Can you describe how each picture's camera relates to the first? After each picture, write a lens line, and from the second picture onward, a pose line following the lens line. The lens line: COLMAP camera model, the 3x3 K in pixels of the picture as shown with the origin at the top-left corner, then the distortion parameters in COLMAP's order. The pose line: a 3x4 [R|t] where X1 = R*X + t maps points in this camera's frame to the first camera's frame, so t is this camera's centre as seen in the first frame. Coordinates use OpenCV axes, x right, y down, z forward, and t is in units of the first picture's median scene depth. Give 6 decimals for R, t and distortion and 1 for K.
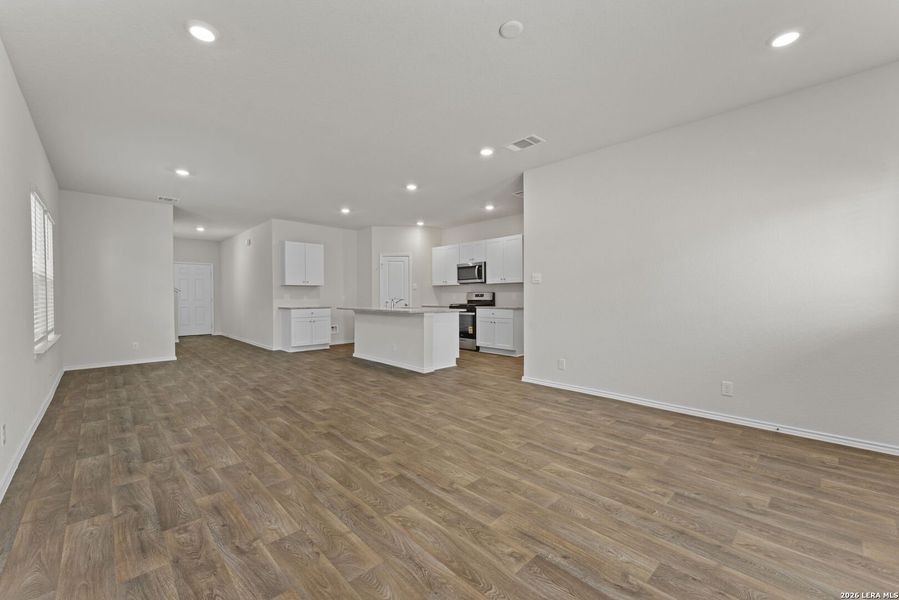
lens RADIAL K [[357.6, 0, 446.3], [0, 357.6, 307.4], [0, 0, 1]] dist [-0.006177, -0.000793]
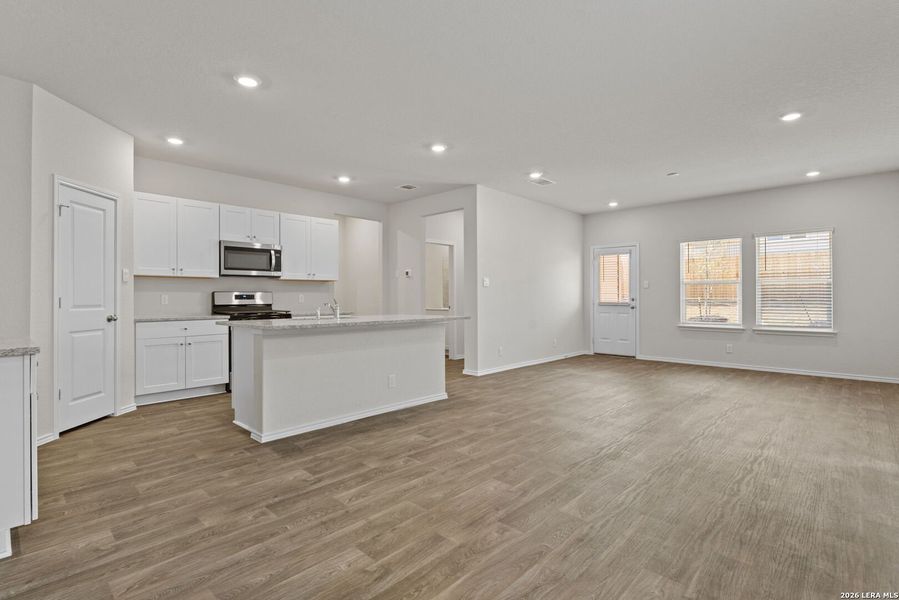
lens RADIAL K [[426.8, 0, 456.3], [0, 426.8, 290.7], [0, 0, 1]] dist [-0.003484, 0.002934]
pose [[-0.036216, 0.013748, 0.999249, -0.367772], [0.035762, 0.999283, -0.012452, -0.012046], [-0.998704, 0.035284, -0.036682, 0.377618]]
